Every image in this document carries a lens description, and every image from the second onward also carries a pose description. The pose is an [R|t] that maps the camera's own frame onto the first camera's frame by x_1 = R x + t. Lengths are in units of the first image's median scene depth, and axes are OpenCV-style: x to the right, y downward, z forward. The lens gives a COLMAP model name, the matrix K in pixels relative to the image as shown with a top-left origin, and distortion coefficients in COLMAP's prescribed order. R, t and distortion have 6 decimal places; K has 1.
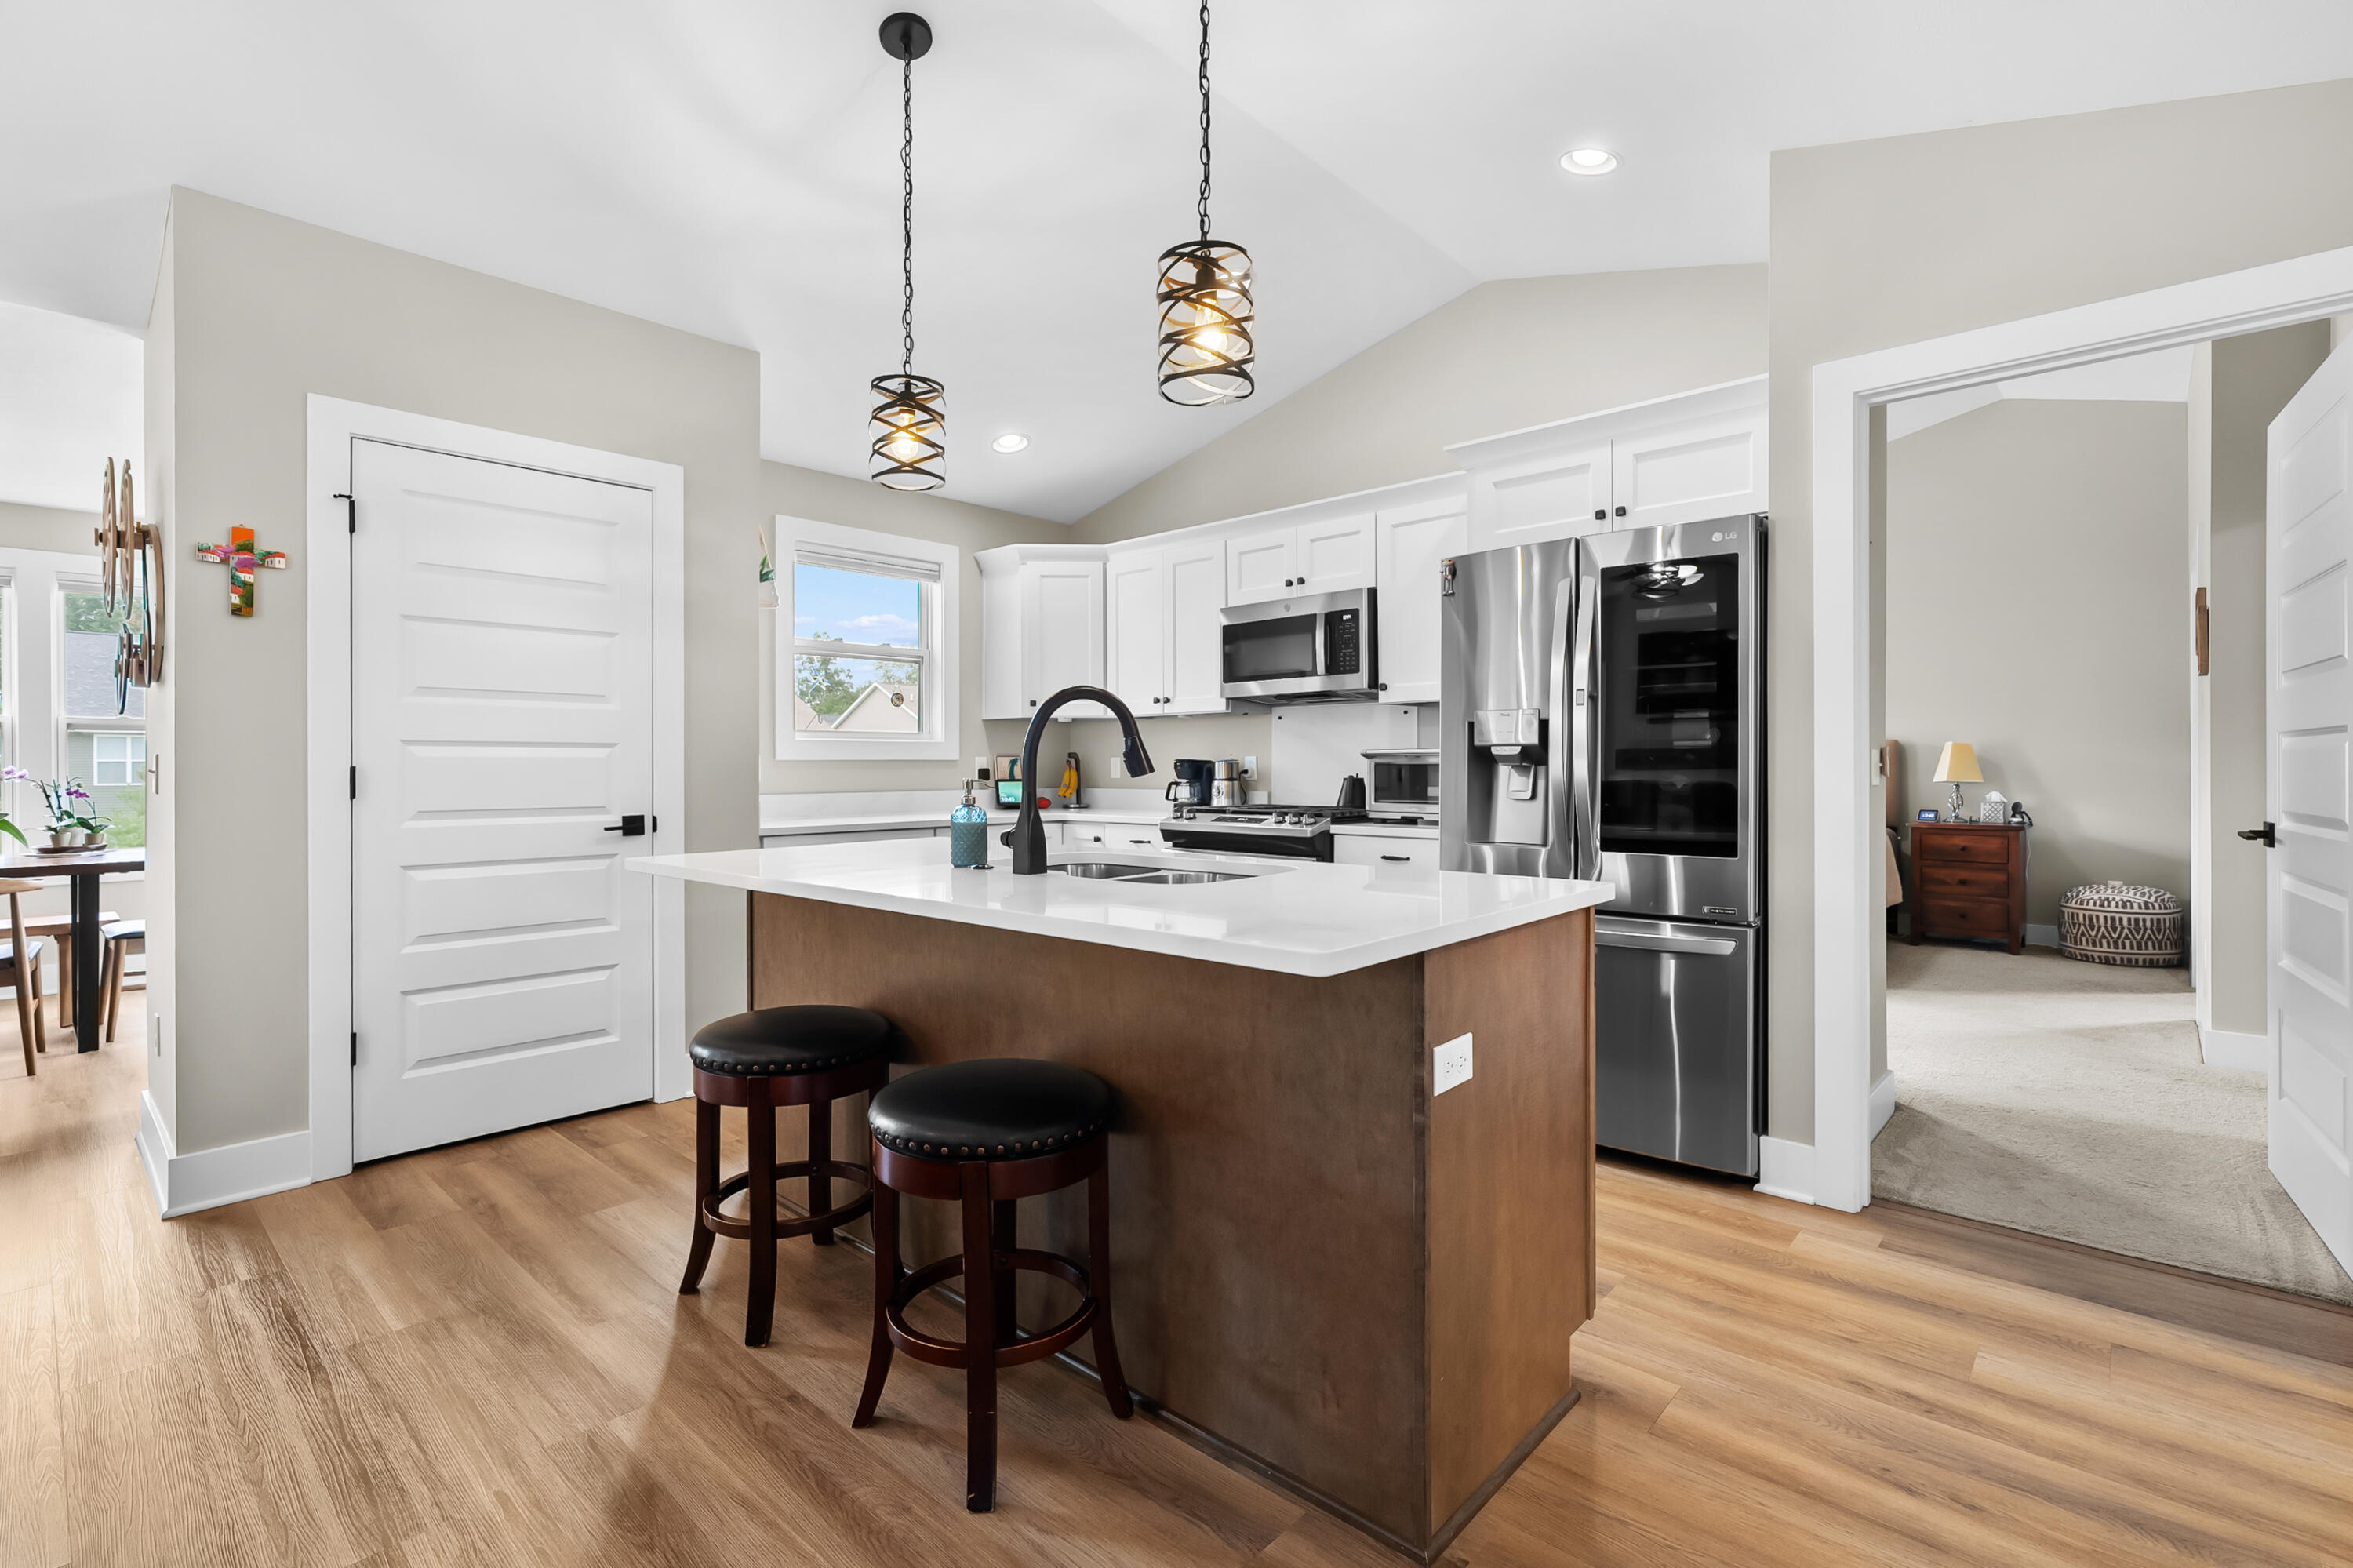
lens RADIAL K [[1060.6, 0, 1171.7], [0, 1060.6, 771.6], [0, 0, 1]] dist [-0.006904, 0.003828]
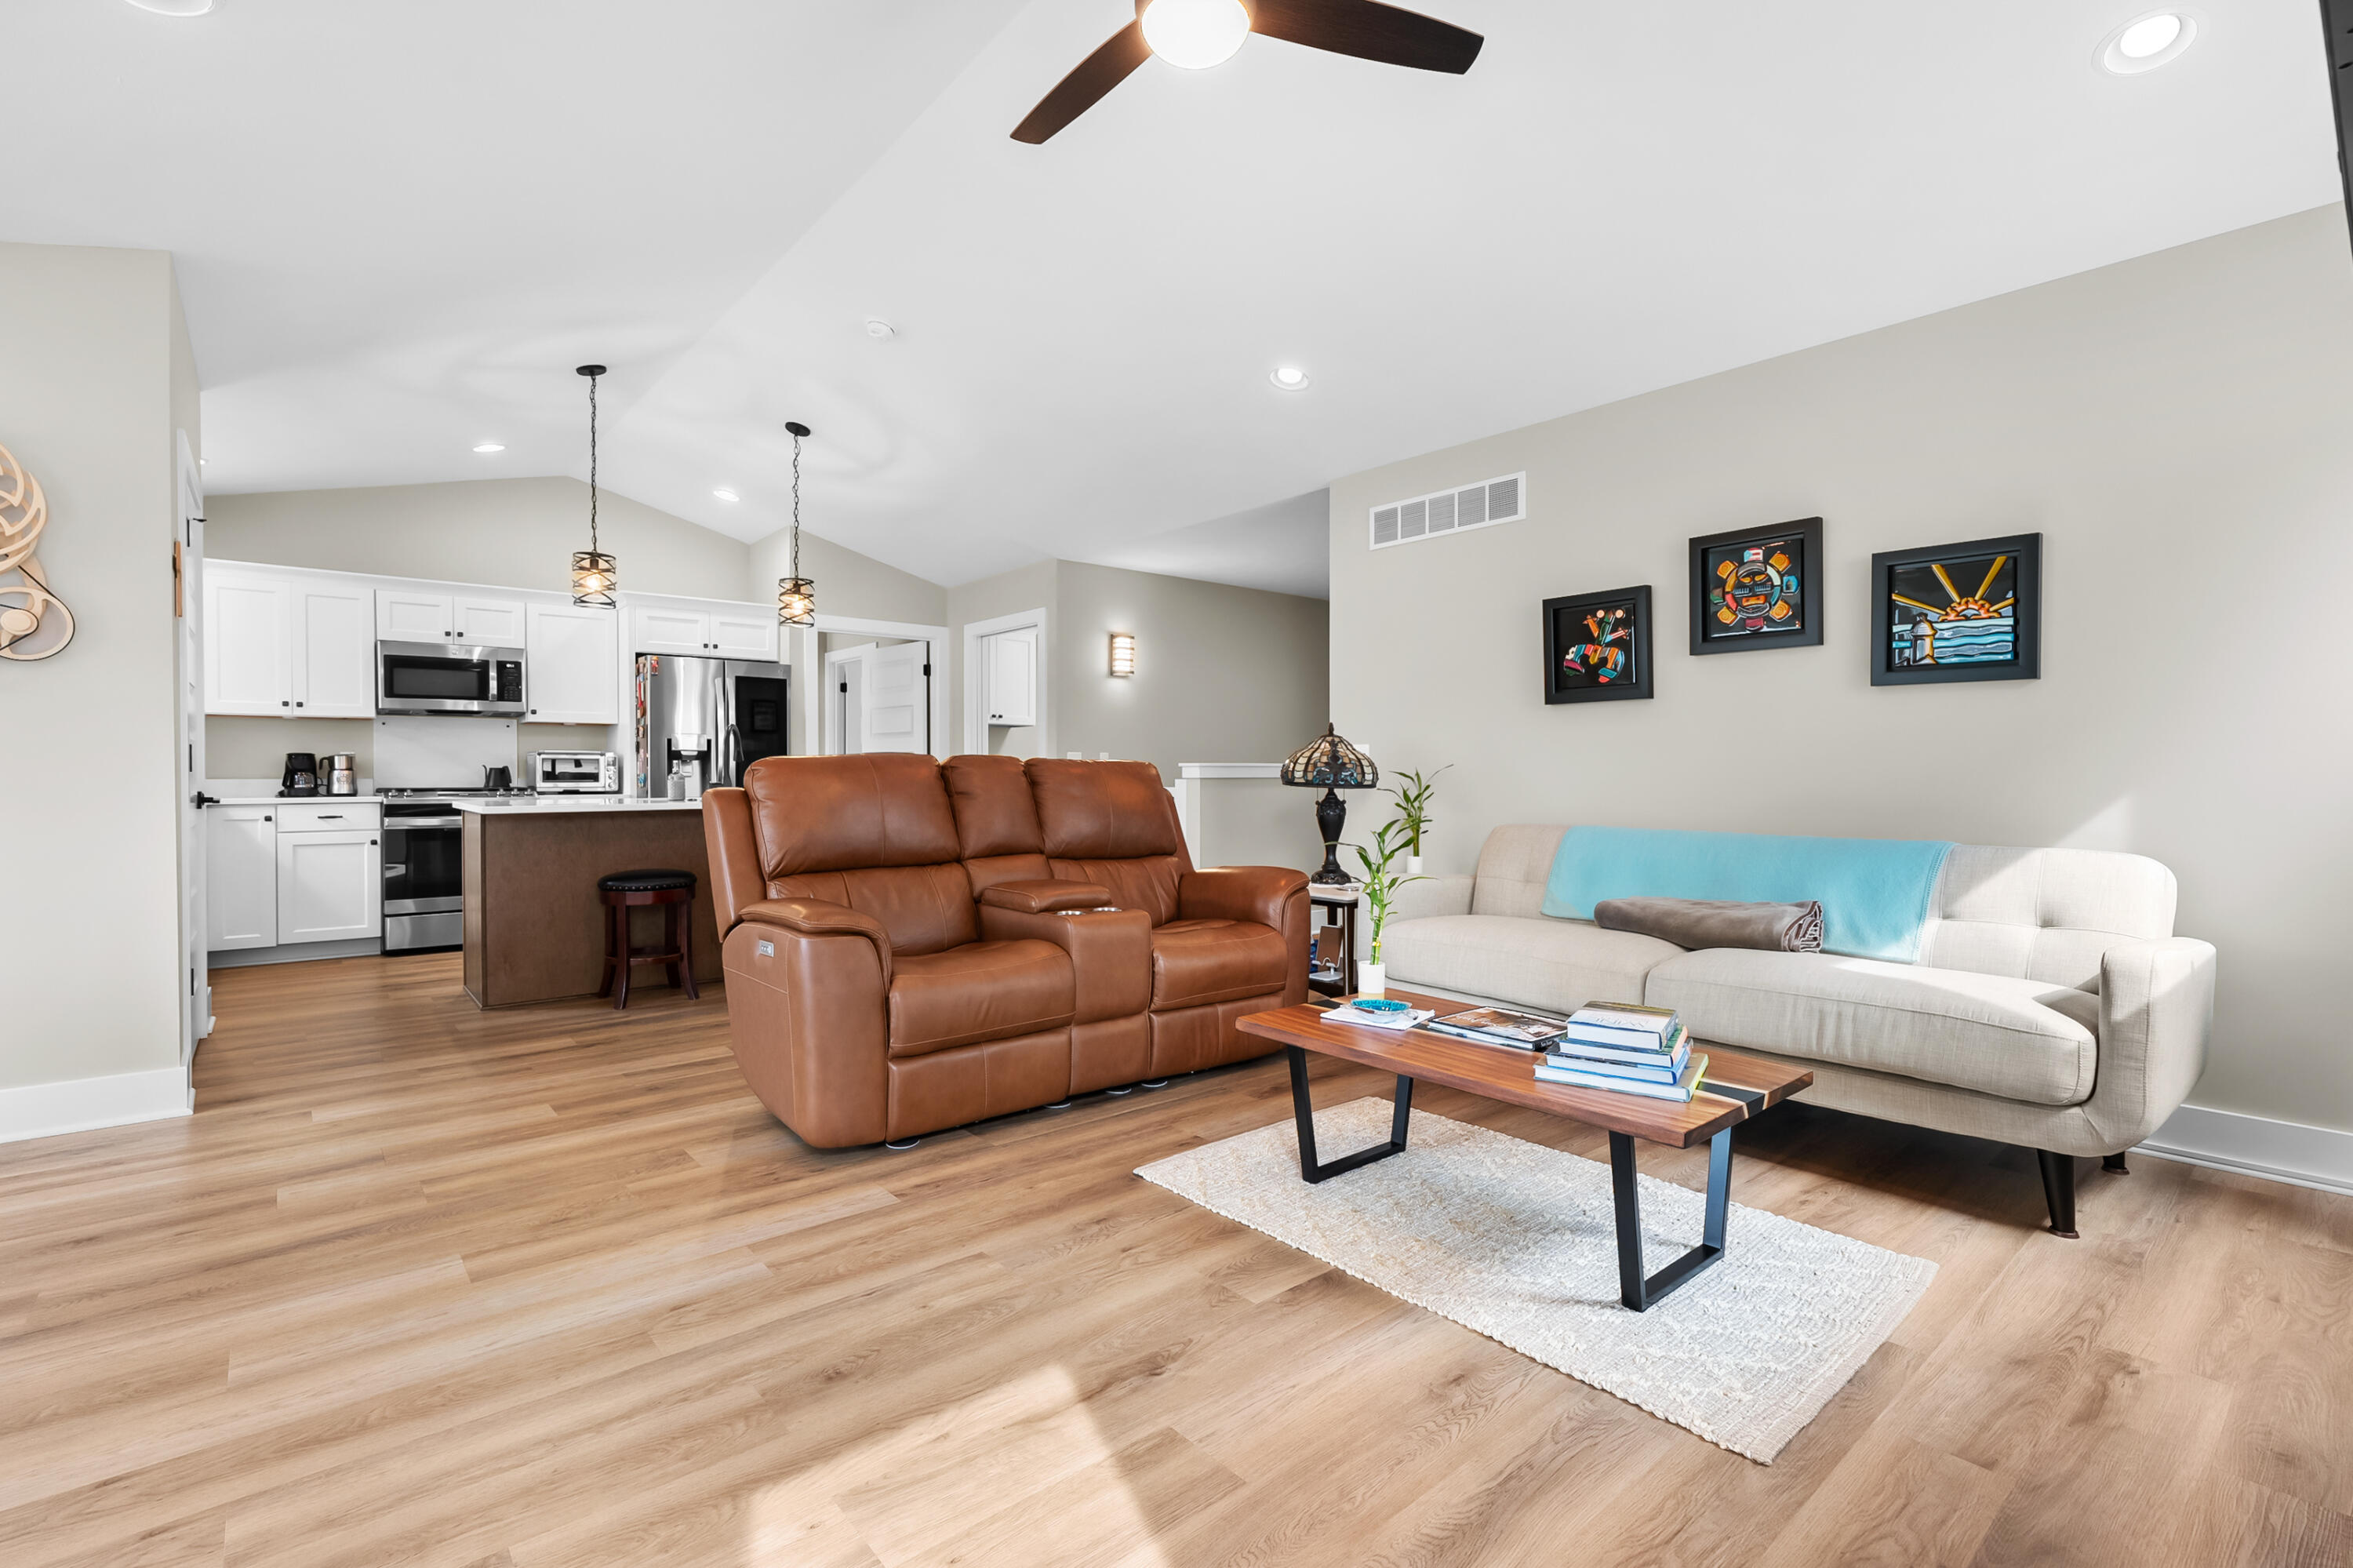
lens RADIAL K [[1060.6, 0, 1182.7], [0, 1060.6, 795.9], [0, 0, 1]] dist [-0.006904, 0.003828]
pose [[0.132535, -0.016640, 0.991039, -1.605150], [0.006239, 0.999853, 0.015954, 0.037240], [-0.991159, 0.004069, 0.132619, -0.256023]]
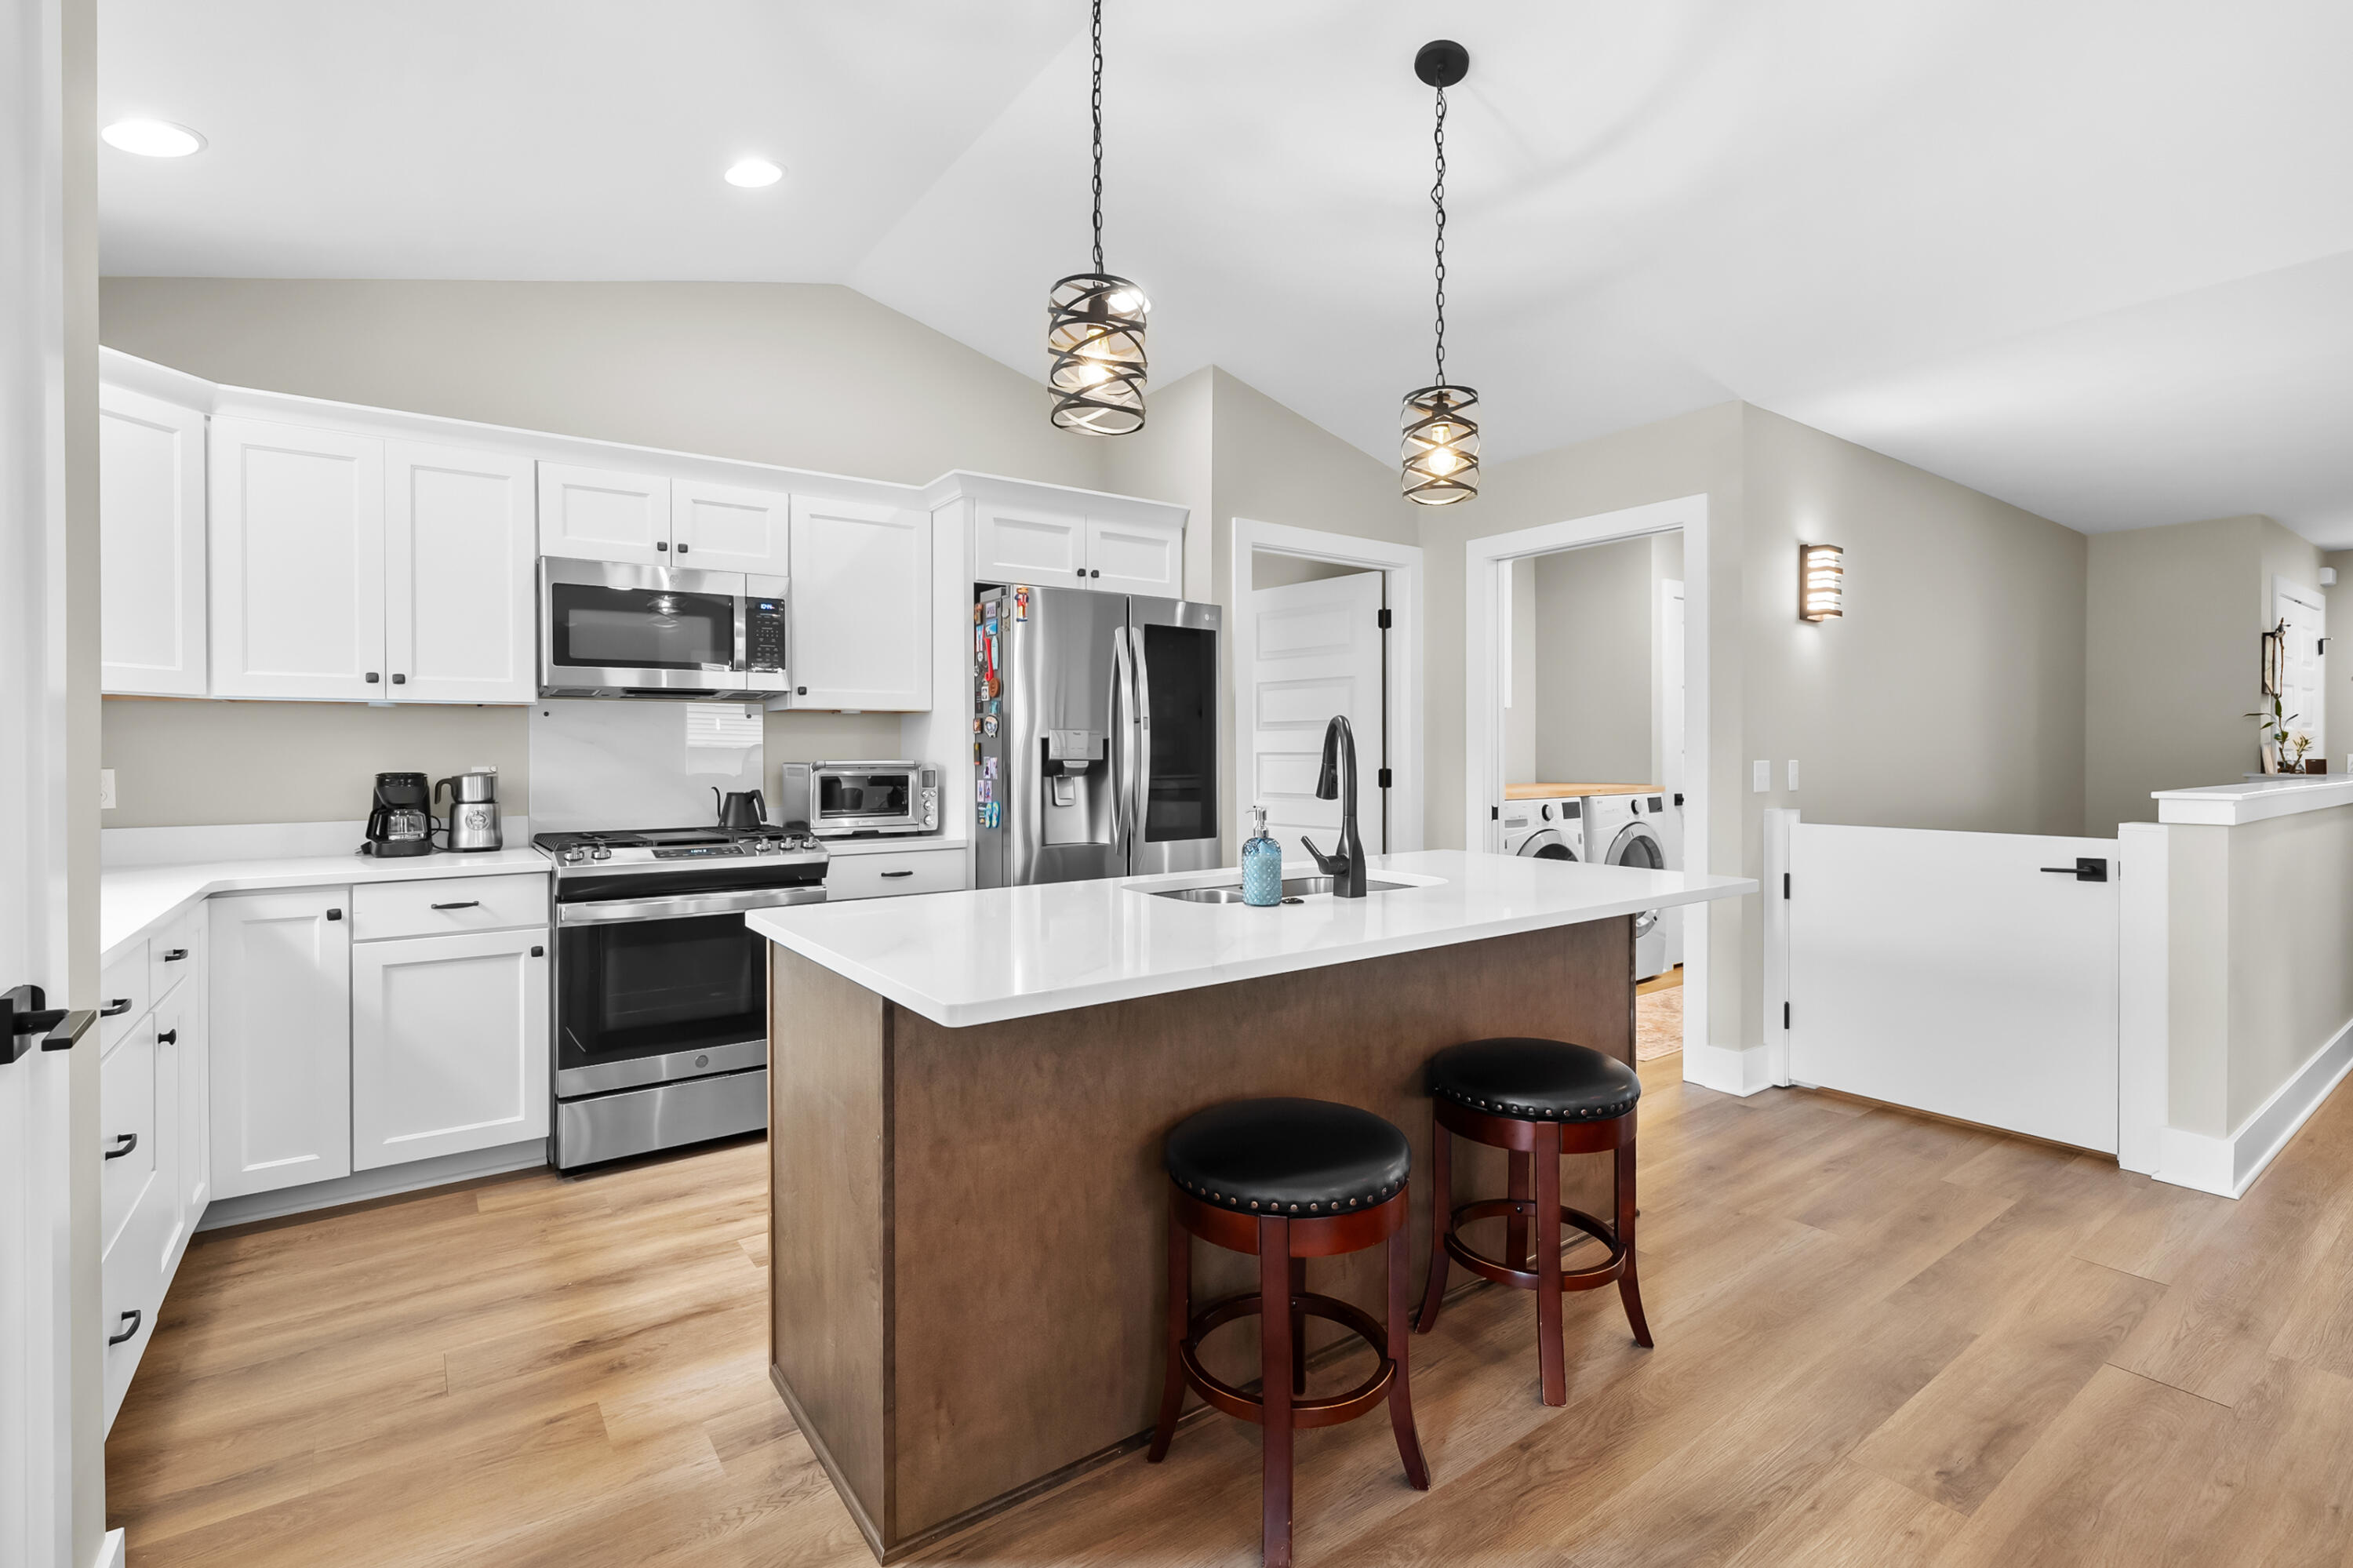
lens RADIAL K [[1060.6, 0, 1178.2], [0, 1060.6, 762.7], [0, 0, 1]] dist [-0.006904, 0.003828]
pose [[0.201625, -0.009028, 0.979421, -0.777961], [0.006952, 0.999946, 0.007786, -0.028869], [-0.979438, 0.005239, 0.201677, 0.628522]]
